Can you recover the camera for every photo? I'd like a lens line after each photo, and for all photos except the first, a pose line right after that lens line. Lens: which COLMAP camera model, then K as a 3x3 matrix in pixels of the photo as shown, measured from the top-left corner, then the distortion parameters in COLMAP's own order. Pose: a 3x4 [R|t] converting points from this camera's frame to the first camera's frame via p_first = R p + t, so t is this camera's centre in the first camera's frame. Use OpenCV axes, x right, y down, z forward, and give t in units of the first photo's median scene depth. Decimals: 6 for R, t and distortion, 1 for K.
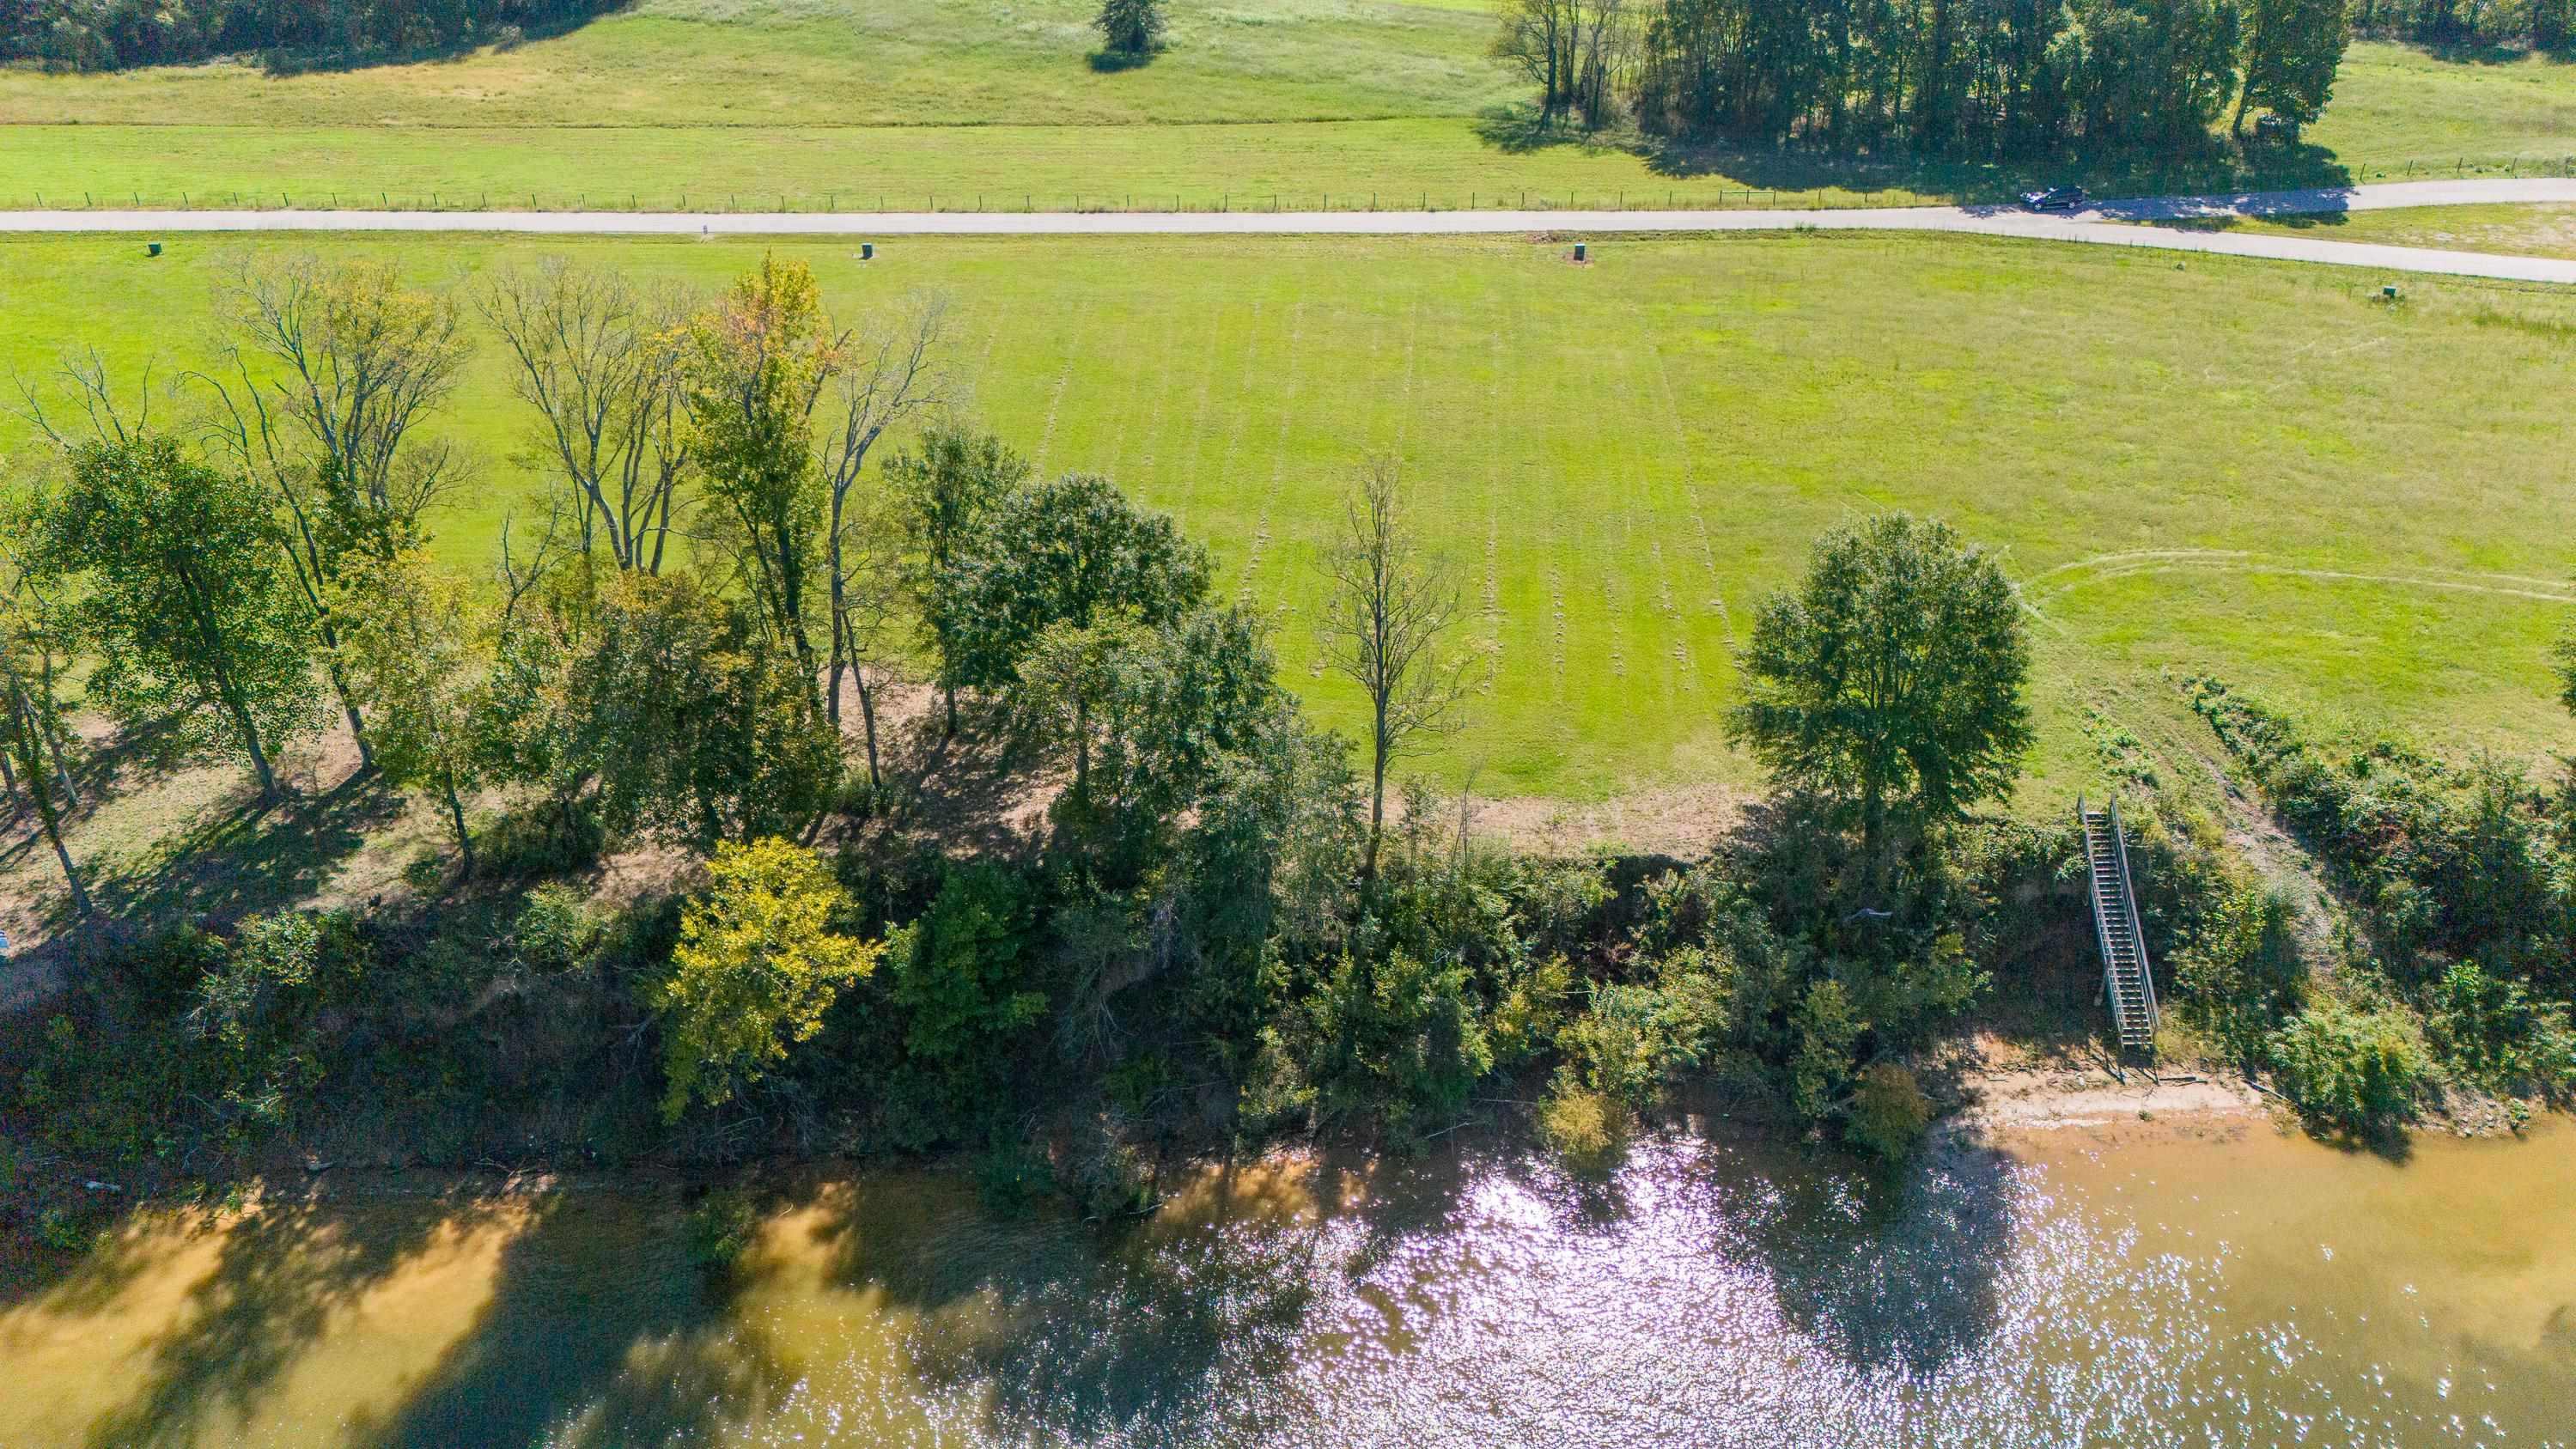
lens RADIAL K [[1871.8, 0, 1288.4], [0, 1871.8, 730.4], [0, 0, 1]] dist [0.075548, -0.082137]
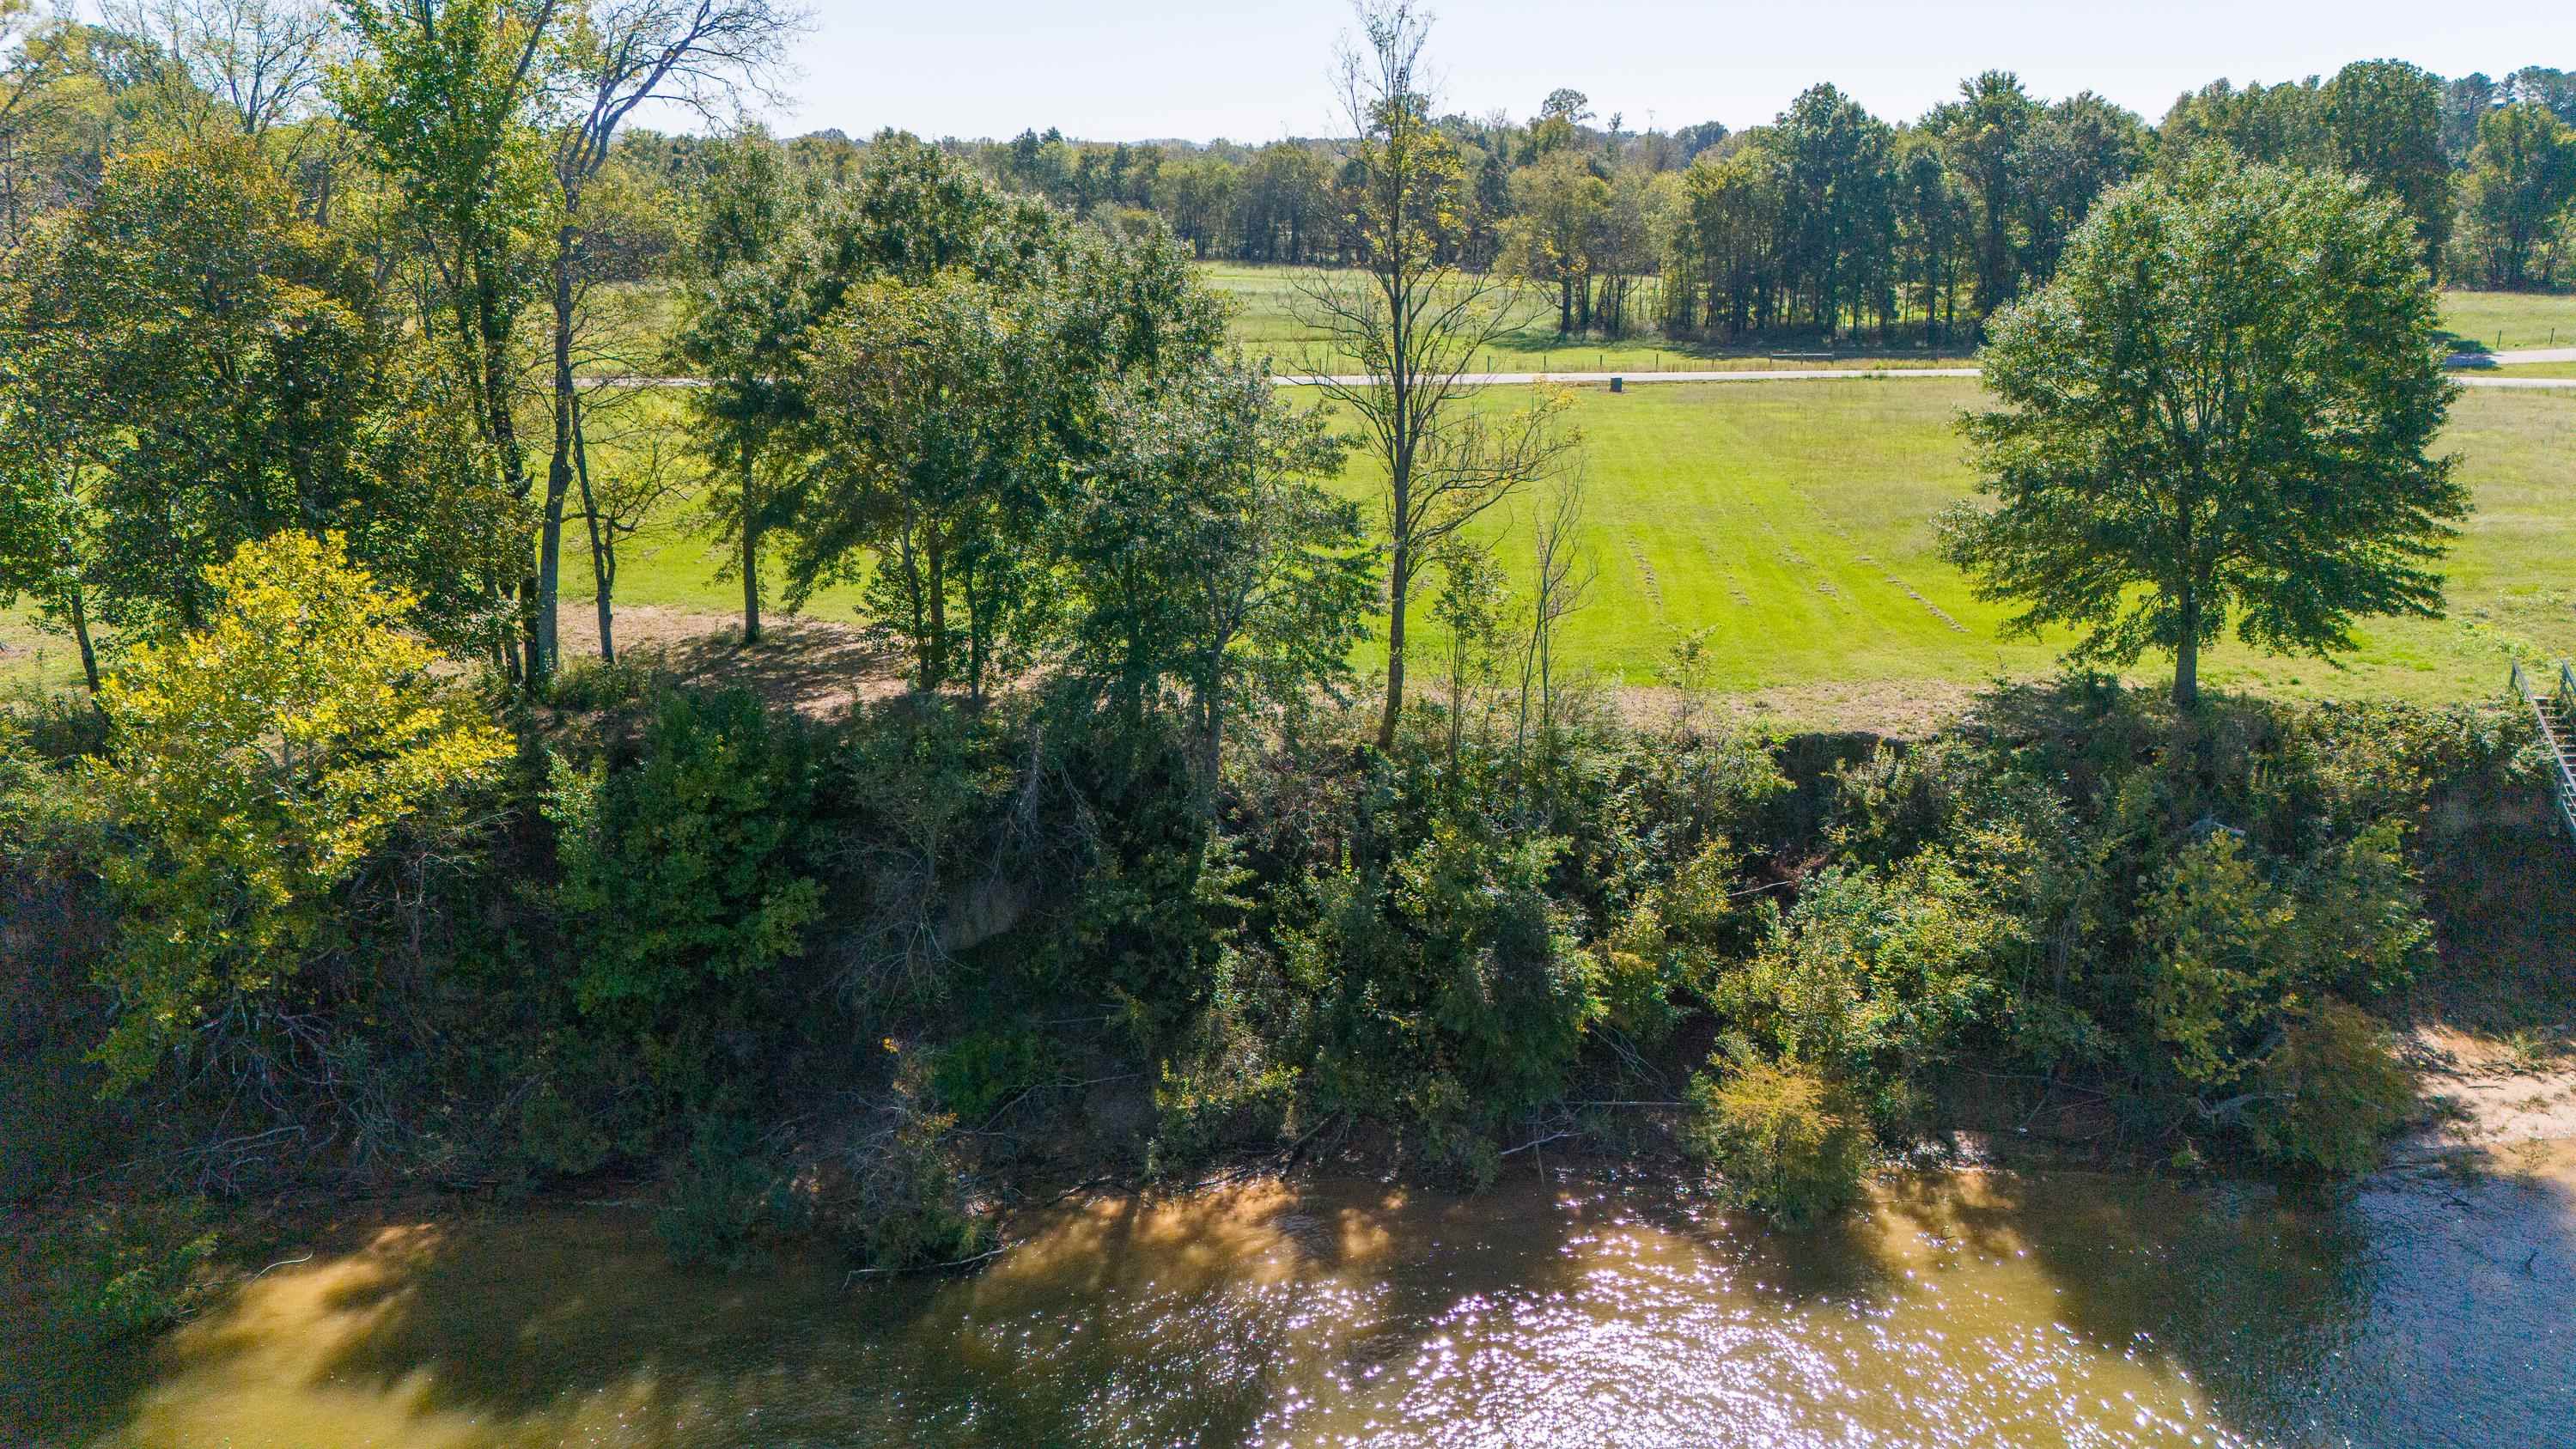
lens RADIAL K [[1871.8, 0, 1290.9], [0, 1871.8, 747.6], [0, 0, 1]] dist [0.075548, -0.082137]
pose [[0.999998, 0.002045, 0.000485, 0.012848], [-0.001865, 0.969689, -0.244336, 0.229323], [-0.000970, 0.244334, 0.969691, 0.419610]]
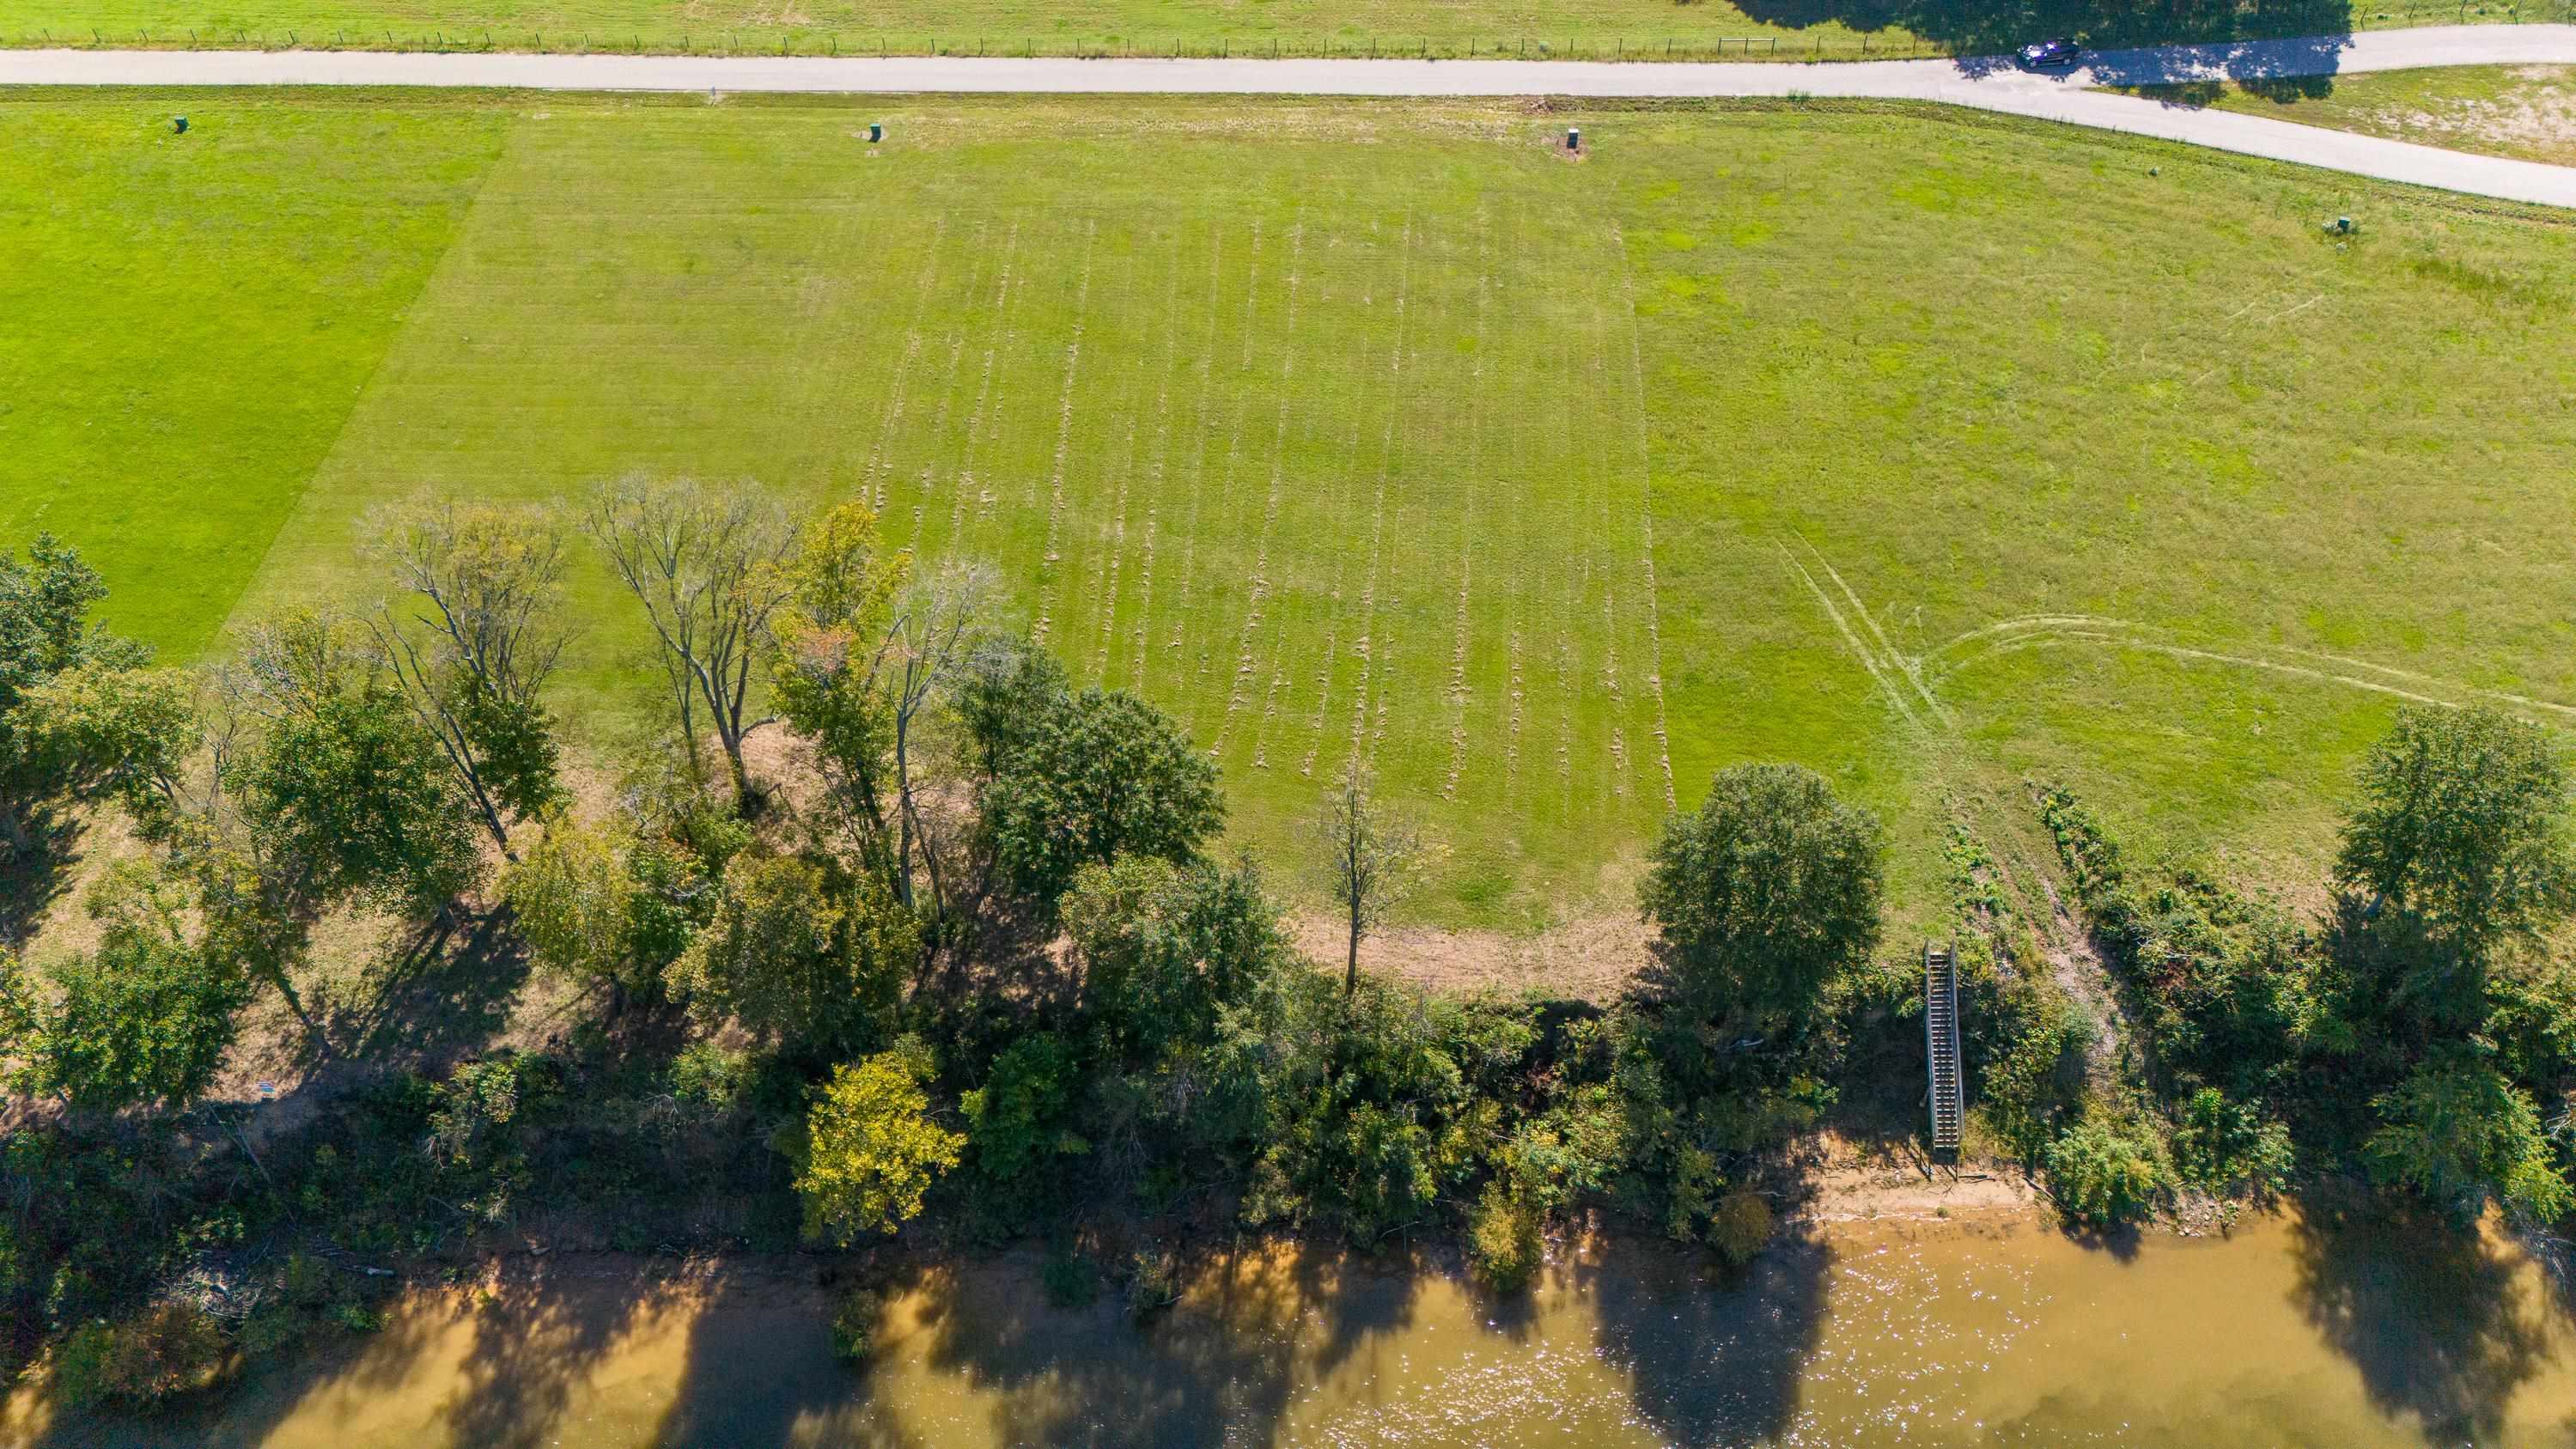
lens RADIAL K [[1871.8, 0, 1287.2], [0, 1871.8, 714.9], [0, 0, 1]] dist [0.075548, -0.082137]
pose [[0.999985, 0.003759, -0.003914, 0.009530], [-0.002480, 0.958085, 0.286474, -0.485678], [0.004827, -0.286460, 0.958080, -0.140083]]
